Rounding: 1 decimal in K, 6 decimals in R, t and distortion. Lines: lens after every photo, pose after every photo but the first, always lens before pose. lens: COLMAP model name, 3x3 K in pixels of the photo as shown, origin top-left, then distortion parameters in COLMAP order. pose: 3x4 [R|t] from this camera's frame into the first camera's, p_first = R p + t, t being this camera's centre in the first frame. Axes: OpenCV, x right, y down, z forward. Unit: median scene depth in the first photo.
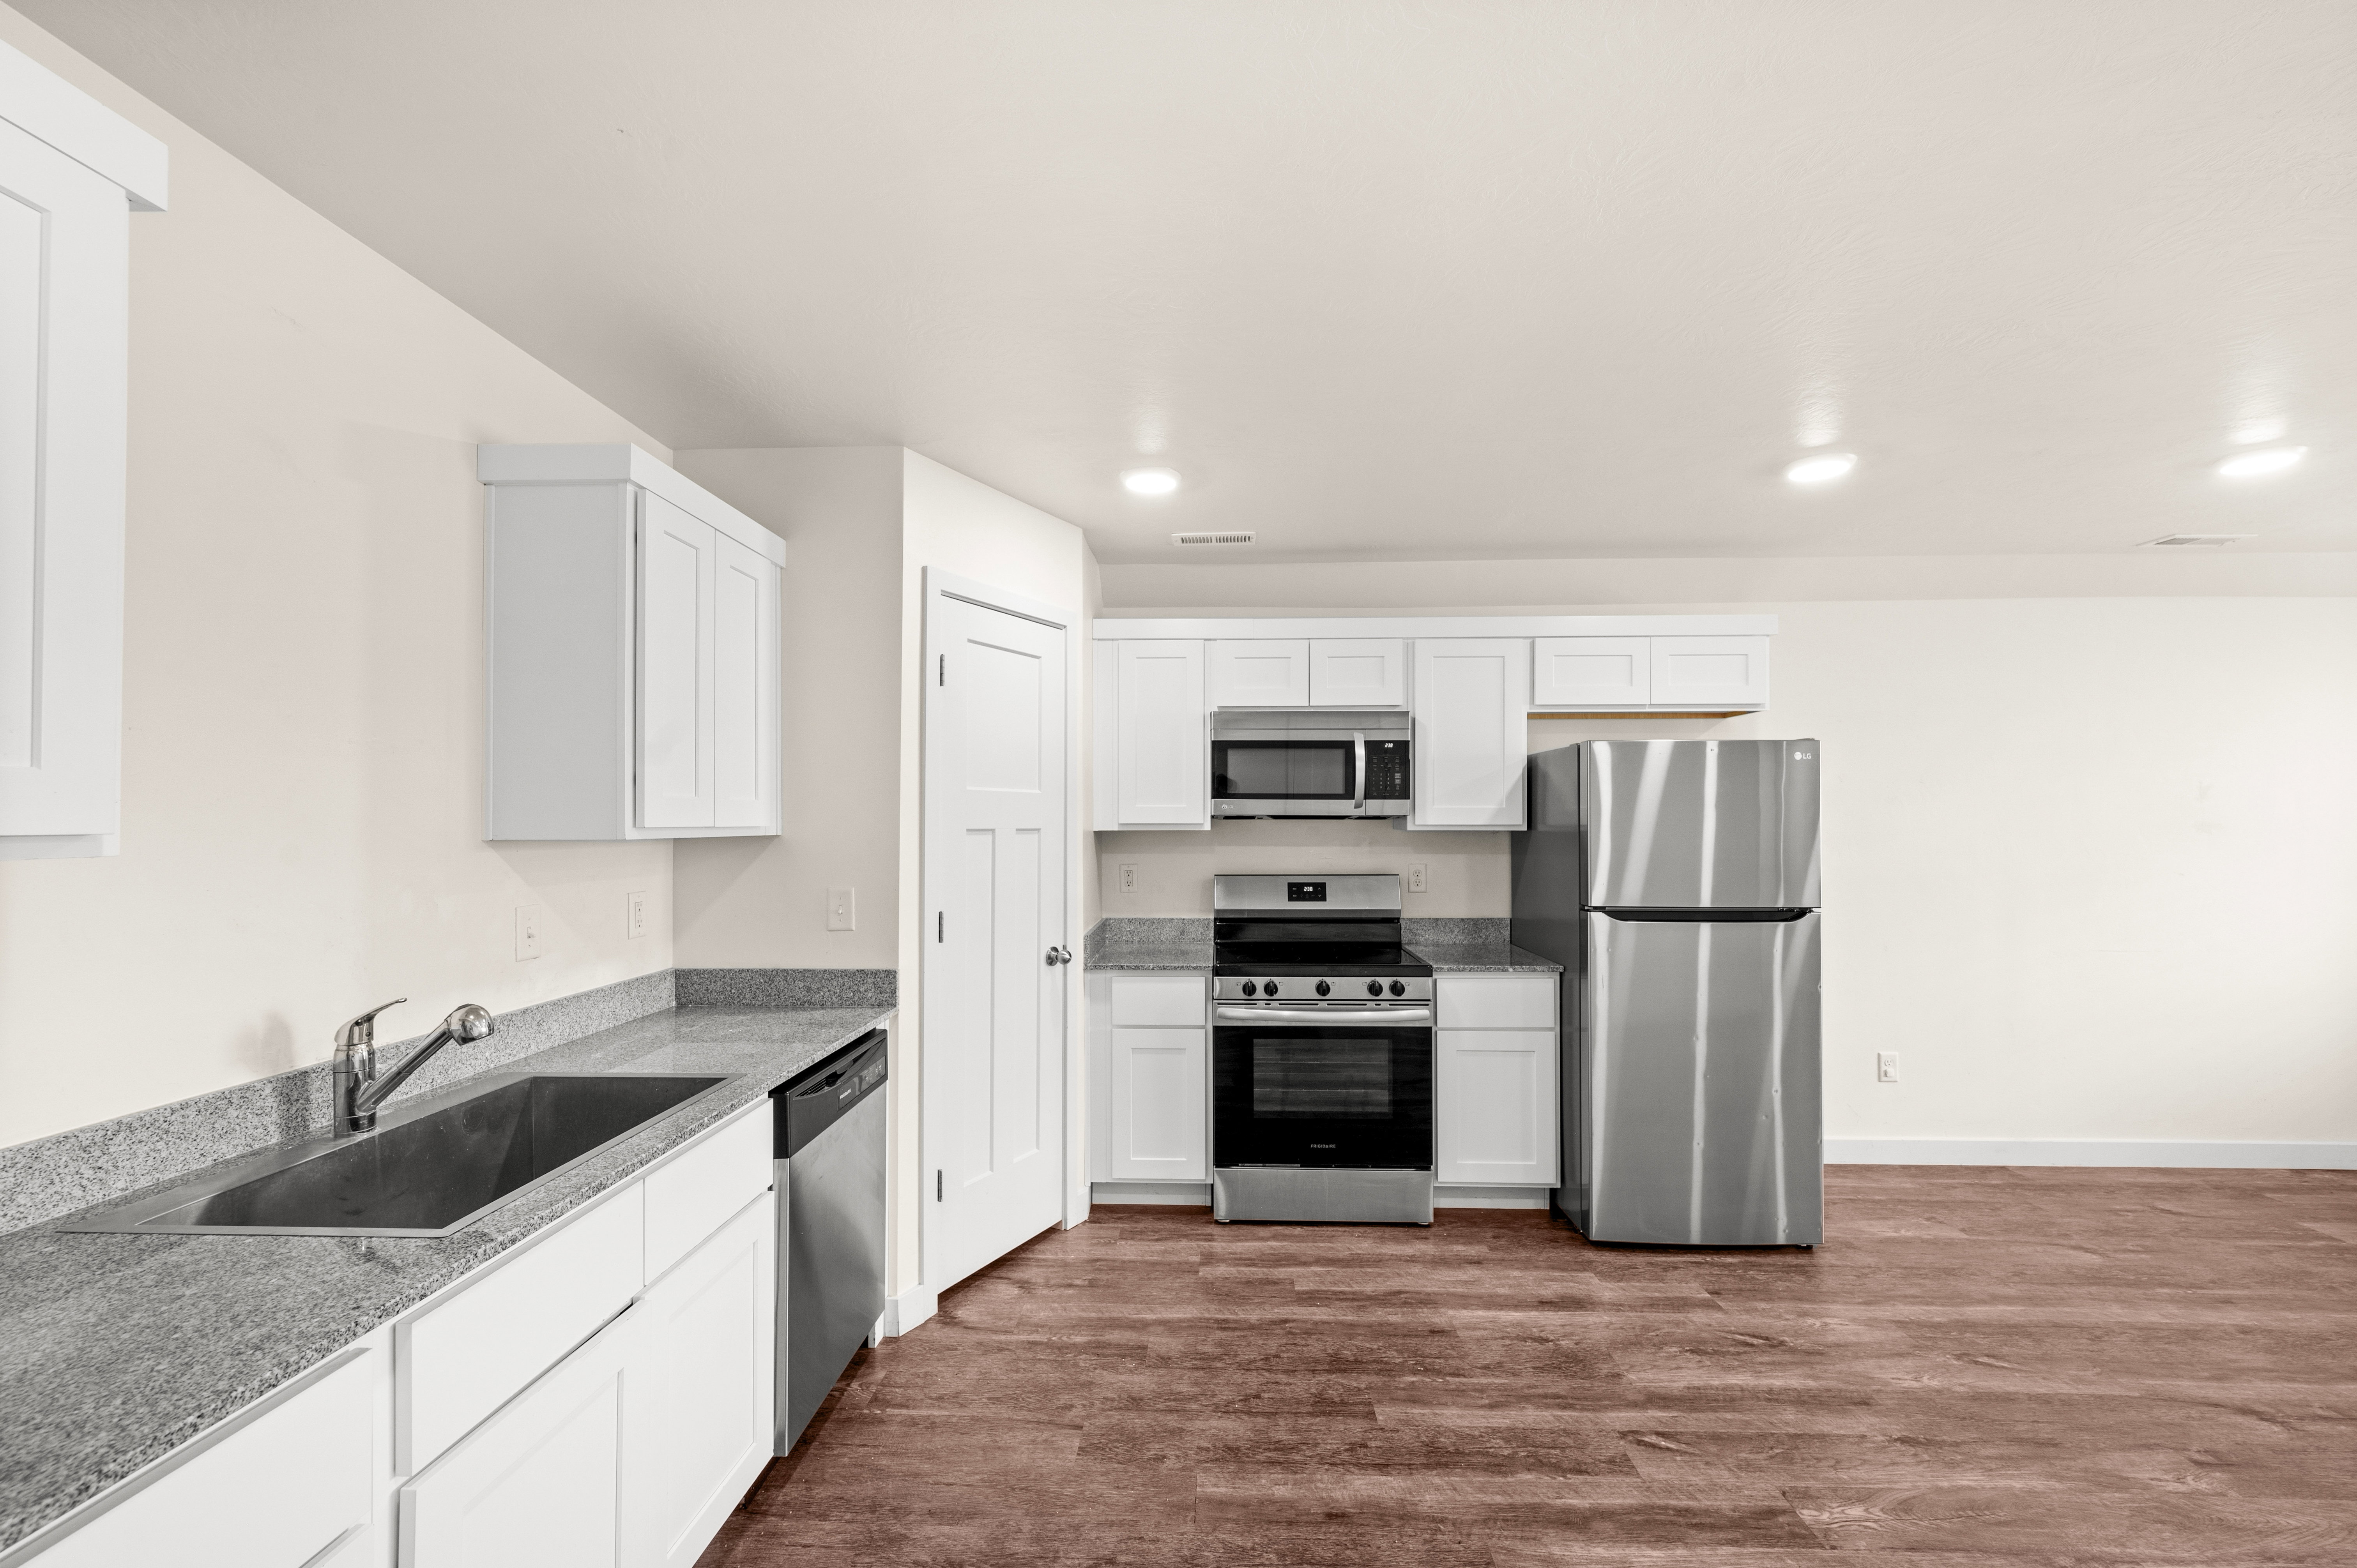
lens RADIAL K [[959.4, 0, 1186.9], [0, 959.4, 806.6], [0, 0, 1]] dist [-0.001116, 0.000077]
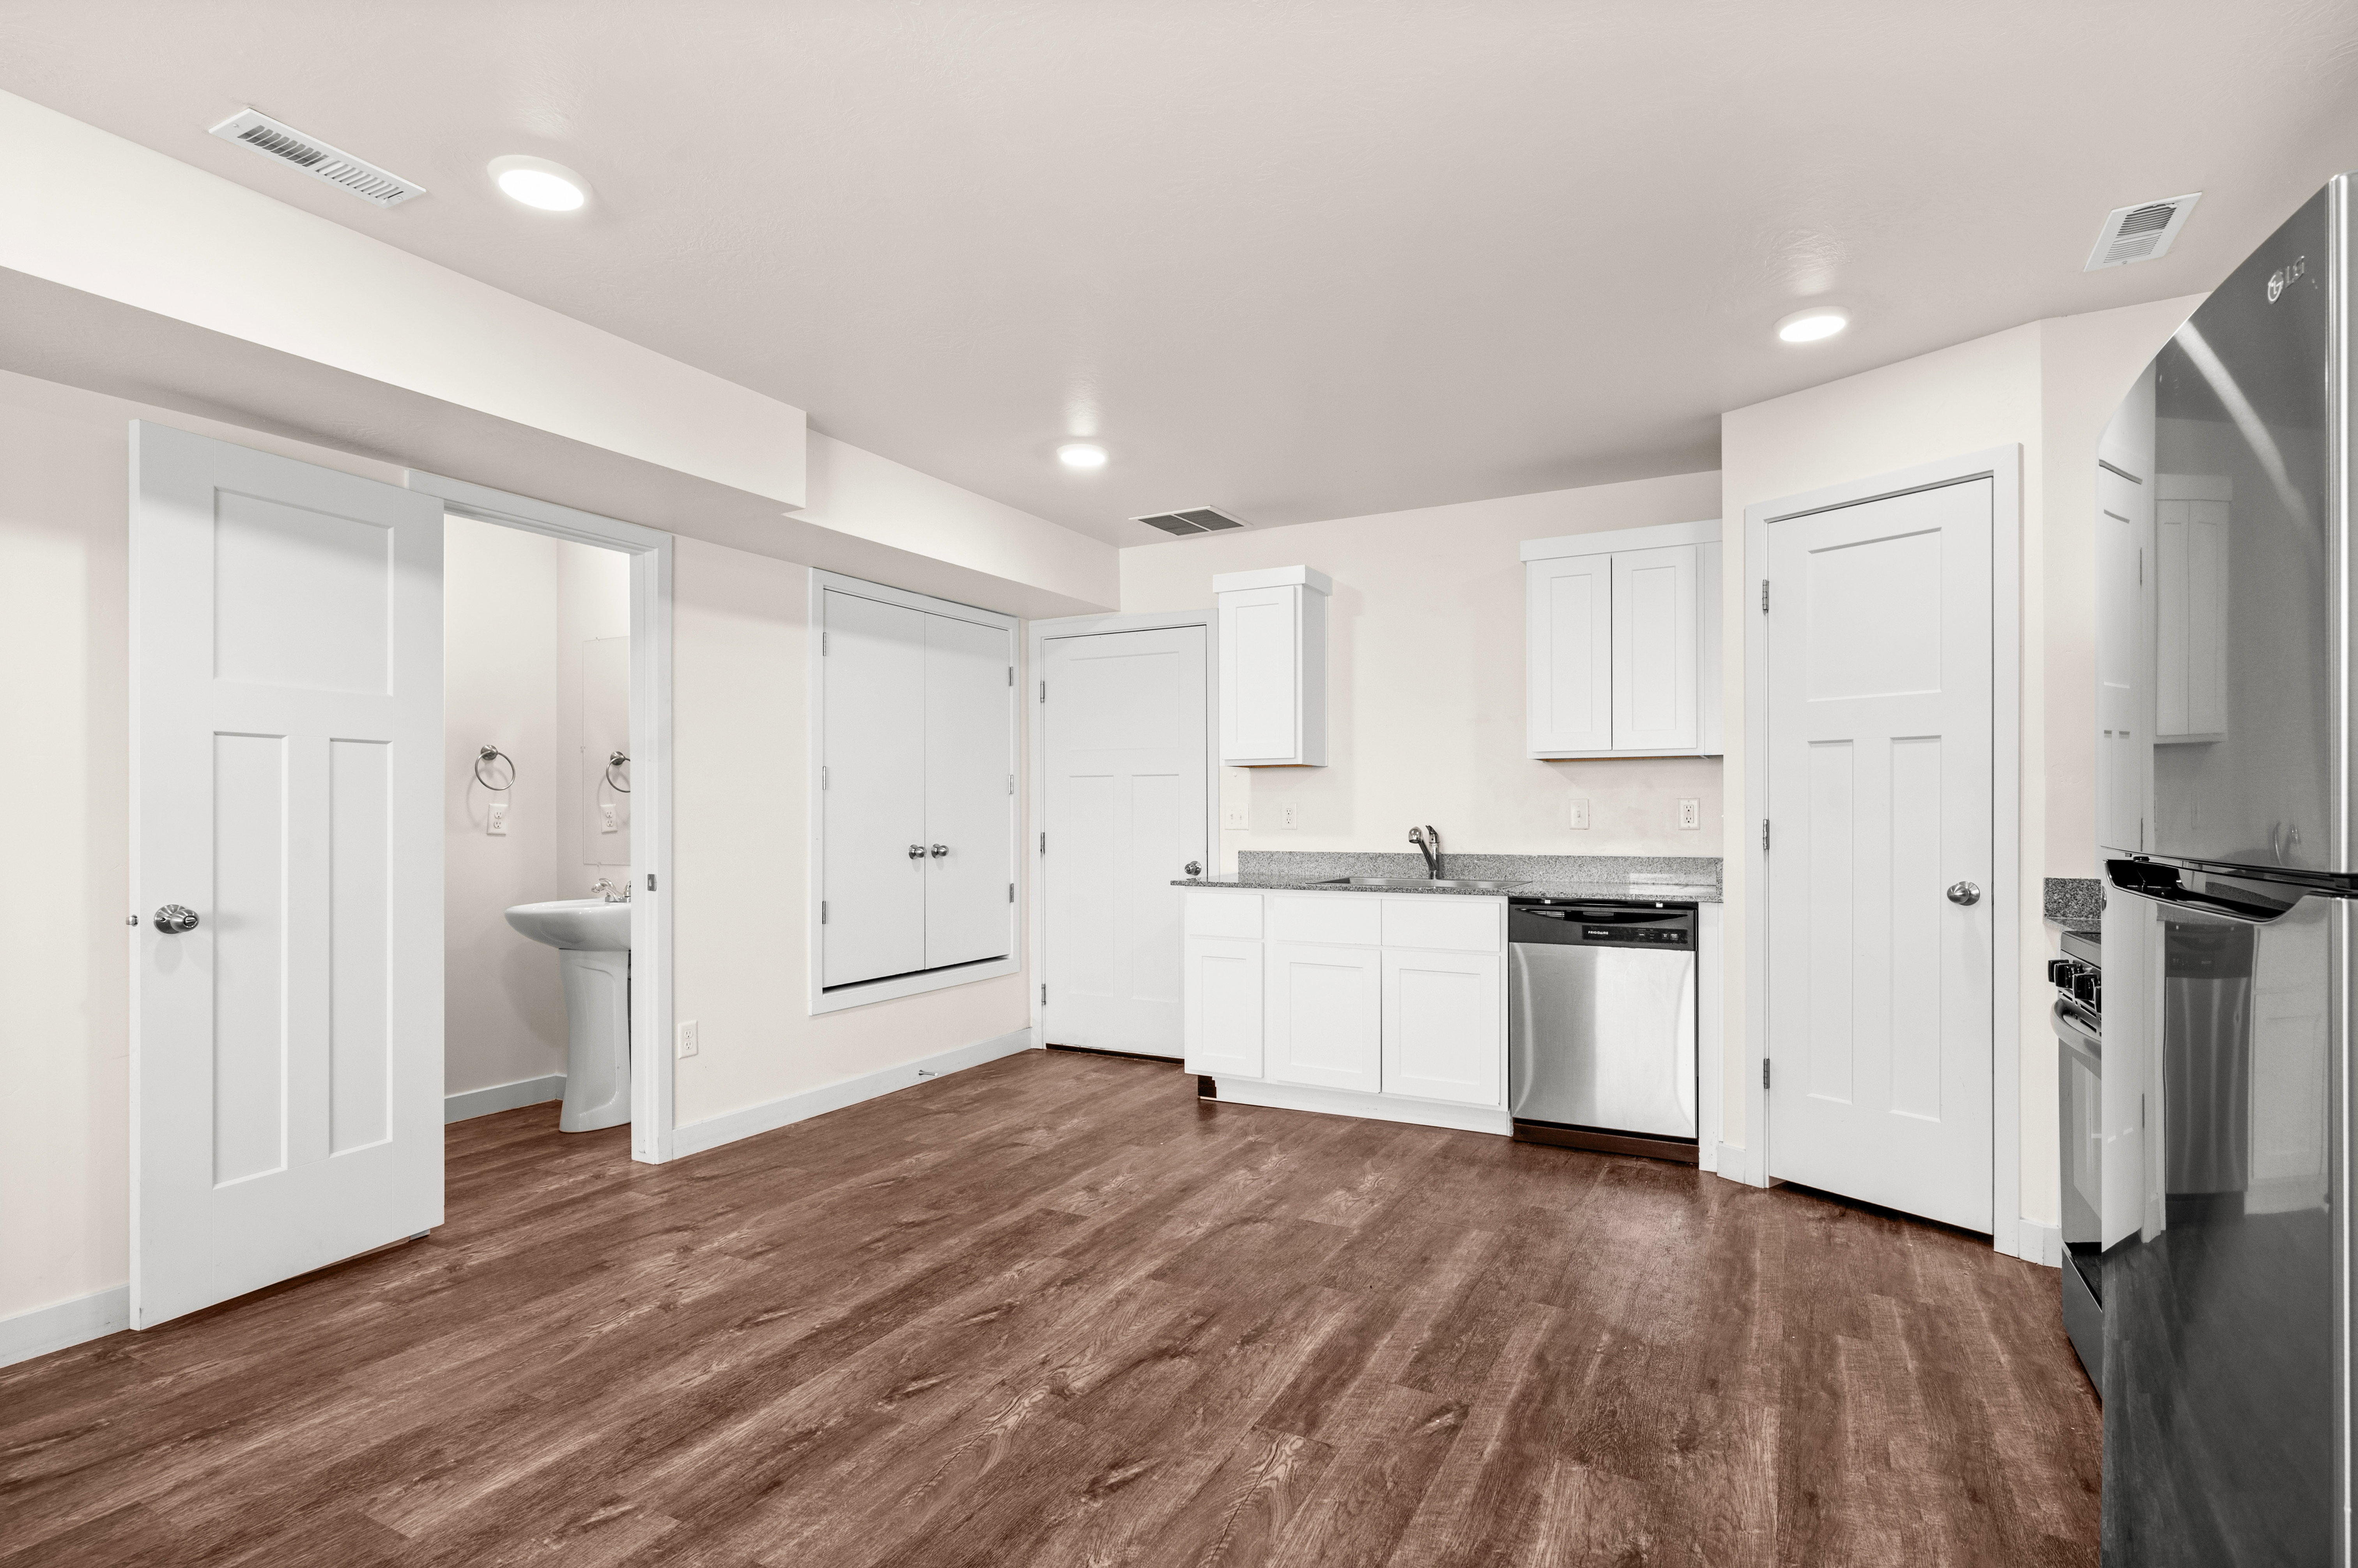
lens RADIAL K [[1147.6, 0, 1190.5], [0, 1147.6, 805.6], [0, 0, 1]] dist [-0.000443, -0.000140]
pose [[-0.435537, -0.003186, -0.900165, 1.066134], [0.014293, 0.999843, -0.010454, 0.088411], [0.900057, -0.017419, -0.435423, 0.885543]]
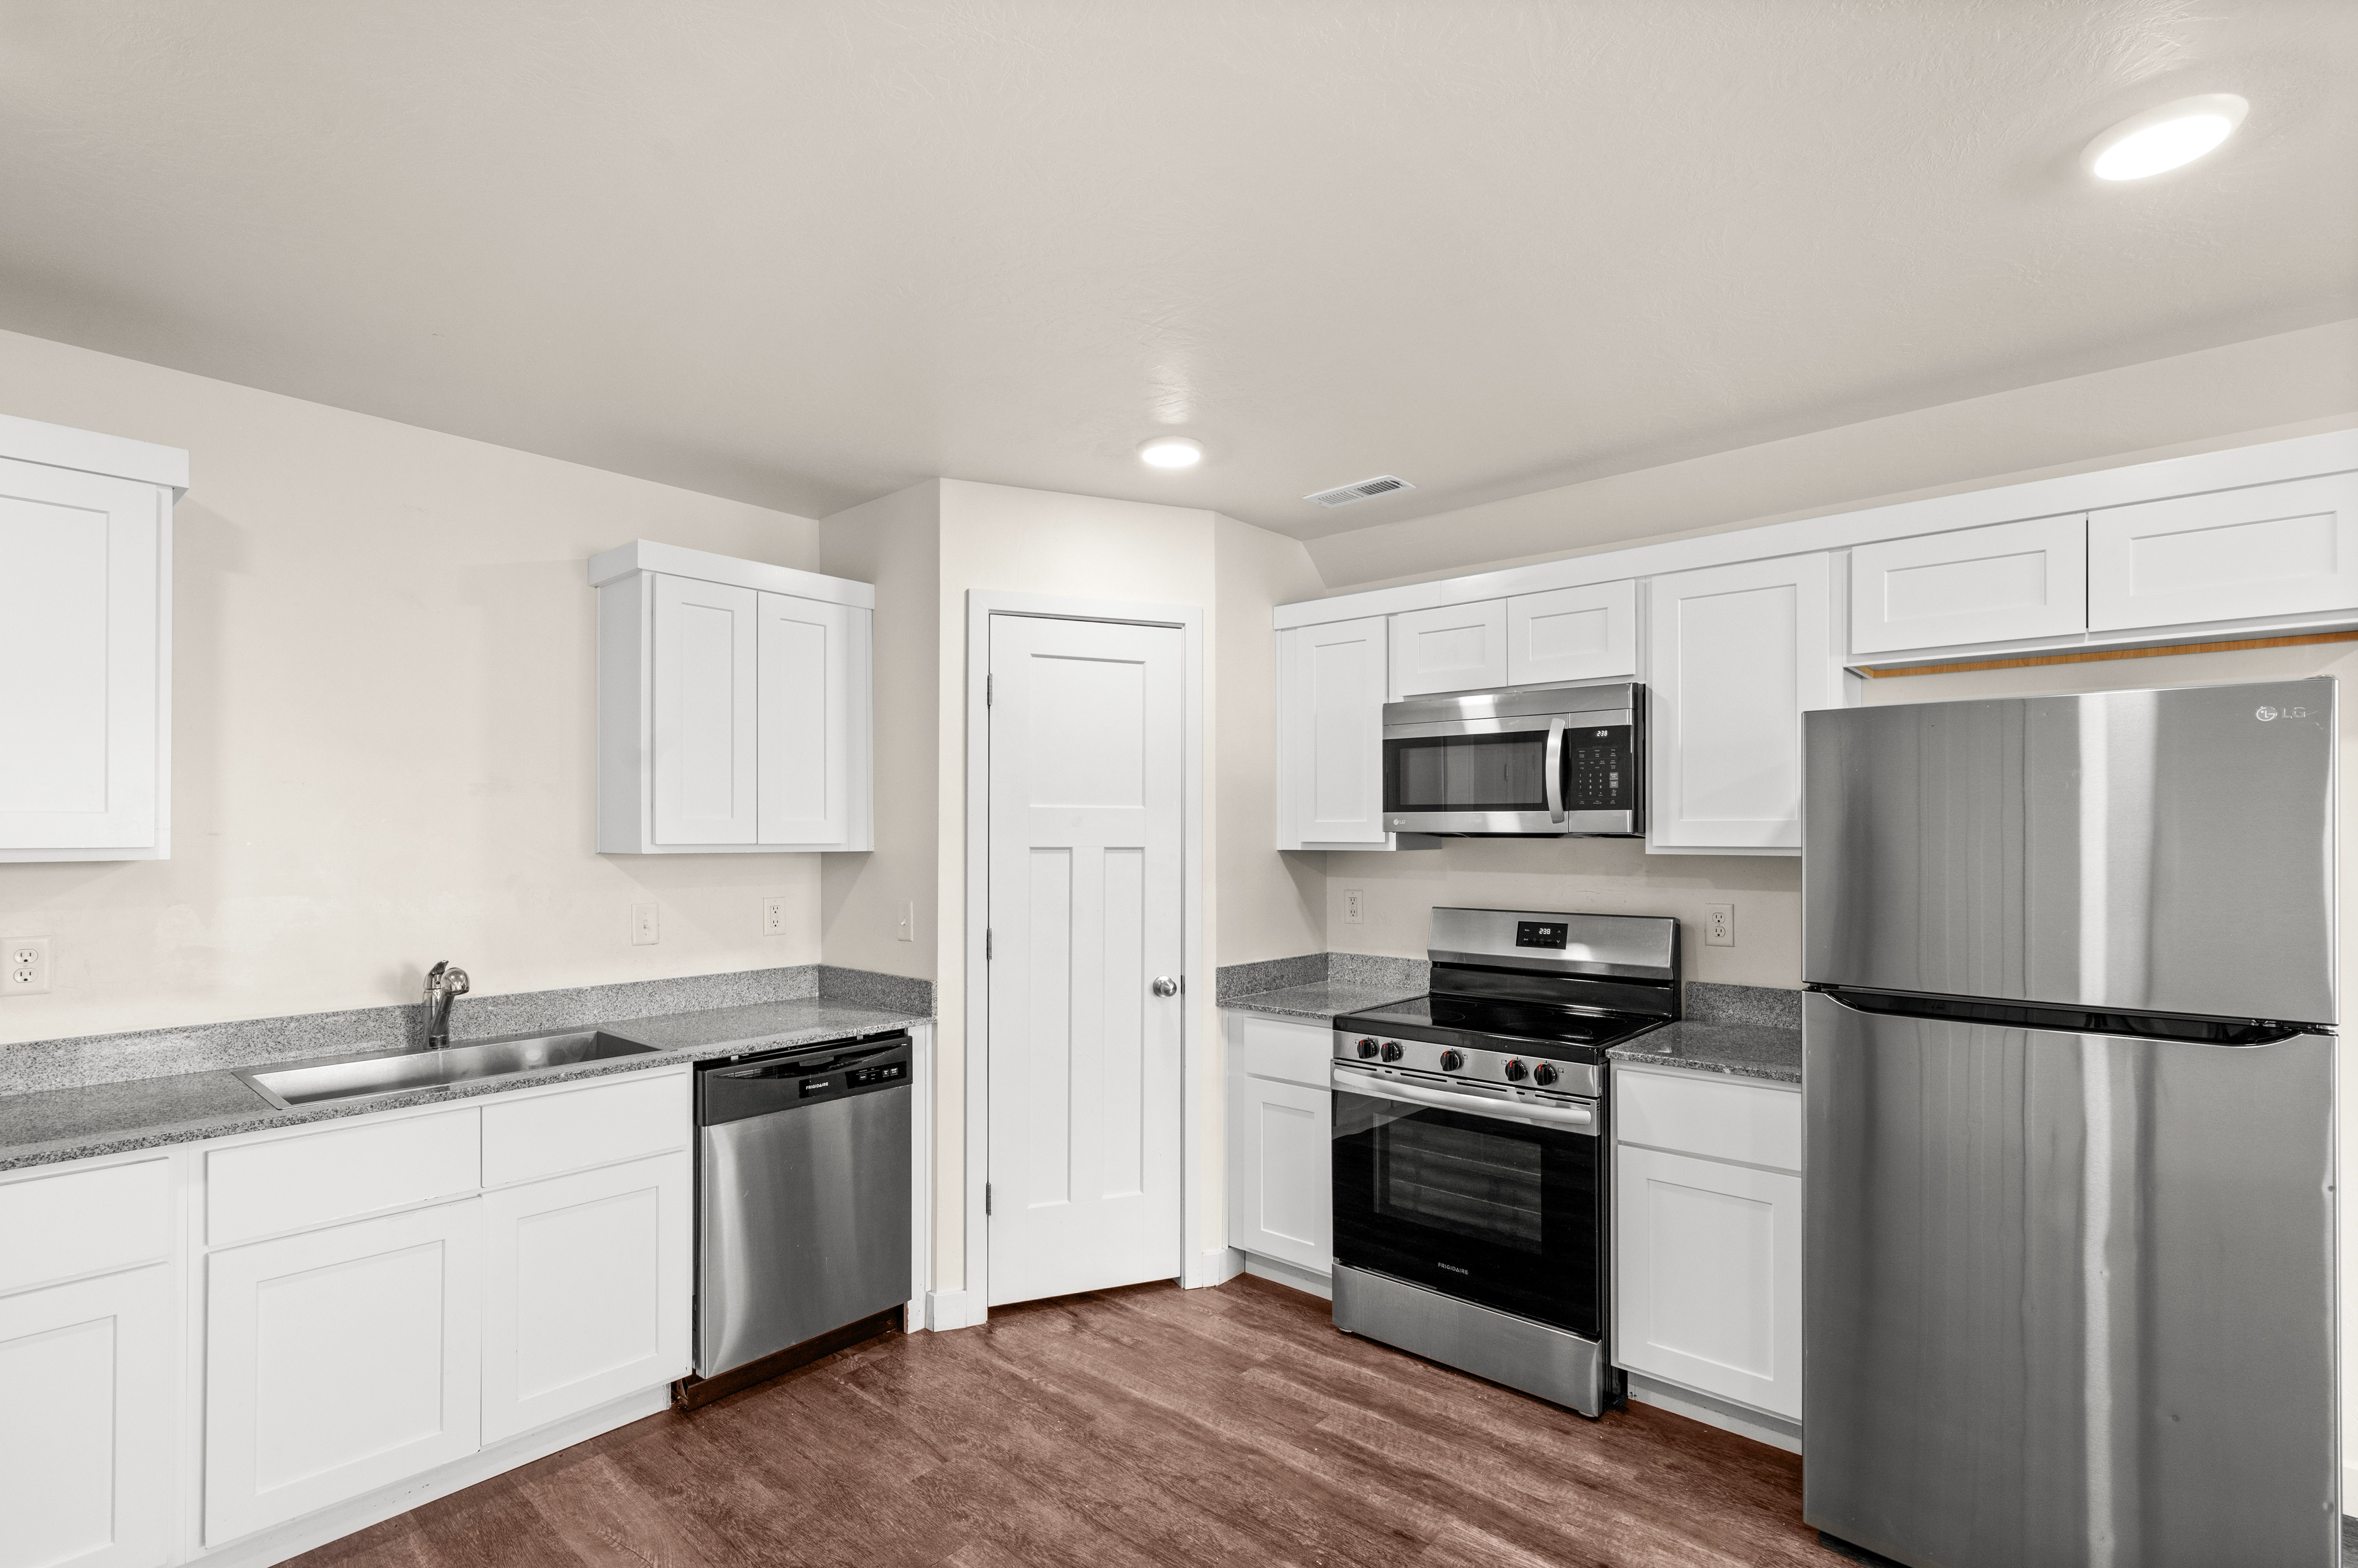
lens RADIAL K [[1097.0, 0, 1184.6], [0, 1097.0, 826.3], [0, 0, 1]] dist [0.001572, -0.000214]
pose [[0.776761, -0.003539, -0.629785, 0.569865], [0.007903, 0.999960, 0.004129, -0.001353], [0.629746, -0.008184, 0.776758, 0.209790]]
